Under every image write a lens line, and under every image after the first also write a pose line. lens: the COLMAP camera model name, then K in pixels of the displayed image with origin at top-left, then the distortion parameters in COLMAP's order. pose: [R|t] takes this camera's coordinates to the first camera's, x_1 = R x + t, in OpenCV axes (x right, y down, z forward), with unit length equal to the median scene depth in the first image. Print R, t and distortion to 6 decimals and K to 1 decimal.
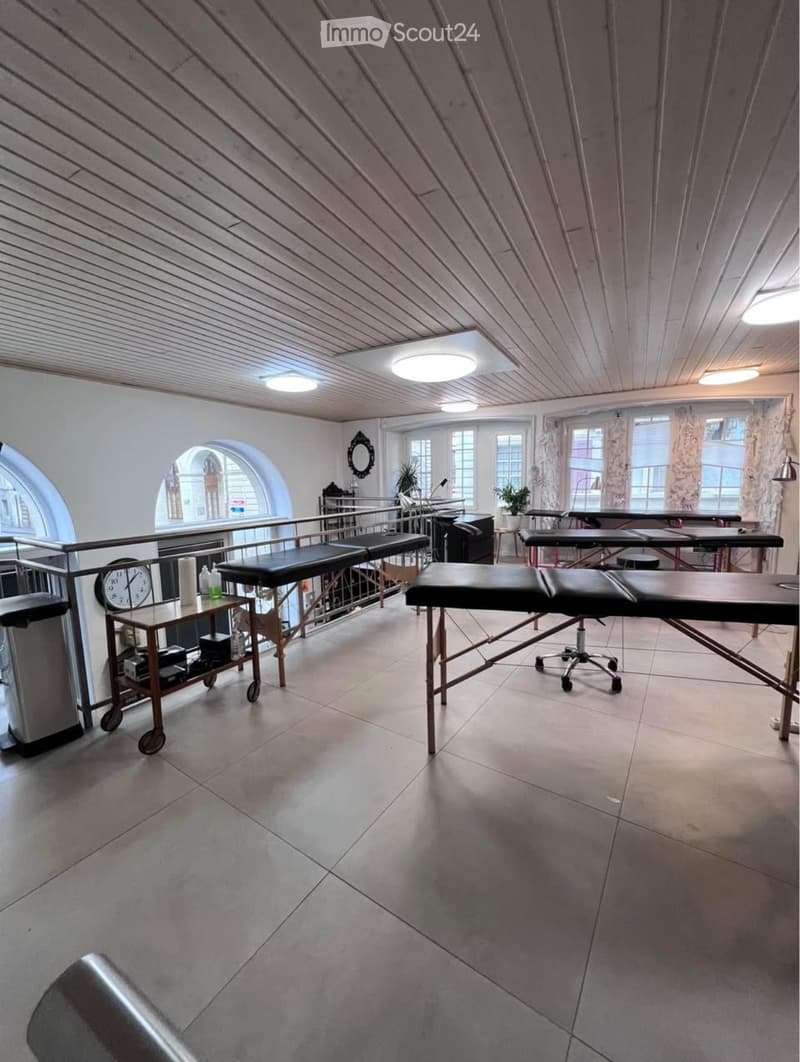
lens RADIAL K [[420.2, 0, 396.1], [0, 420.2, 532.0], [0, 0, 1]] dist [0.000769, 0.000089]
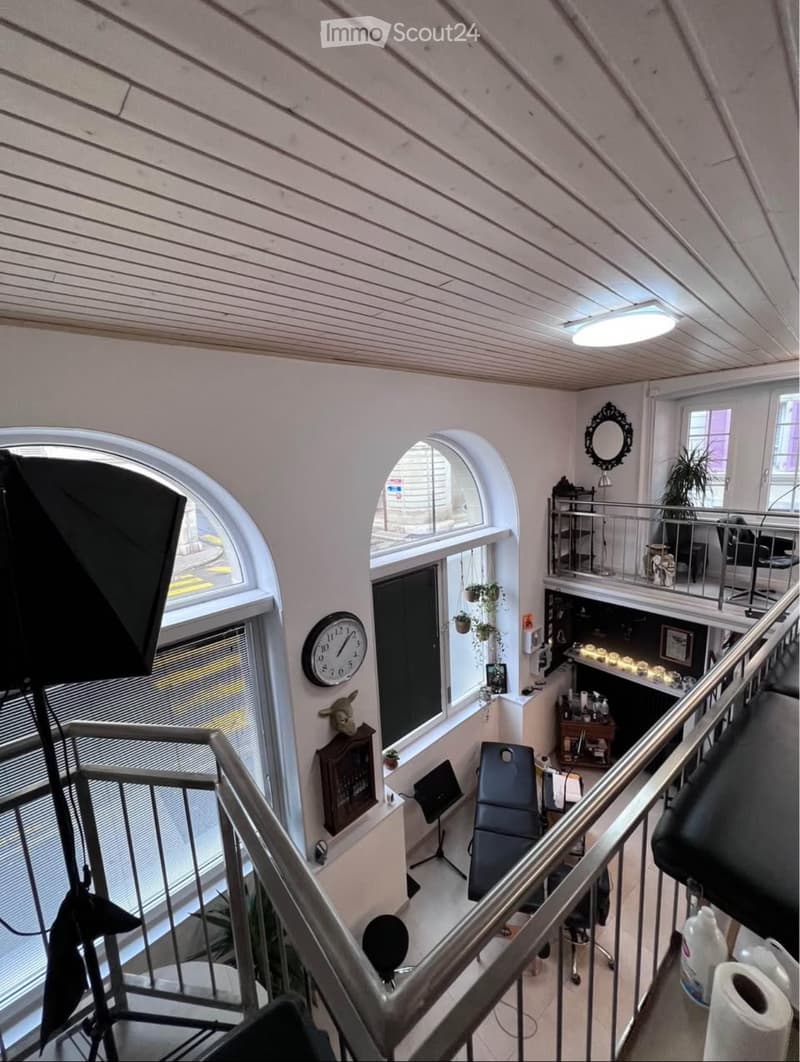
lens RADIAL K [[422.1, 0, 396.2], [0, 422.1, 526.3], [0, 0, 1]] dist [0.001894, 0.000086]
pose [[0.952169, 0.030404, -0.304054, -0.202968], [-0.010980, 0.997799, 0.065389, -0.077544], [0.305373, -0.058923, 0.950408, 0.219716]]
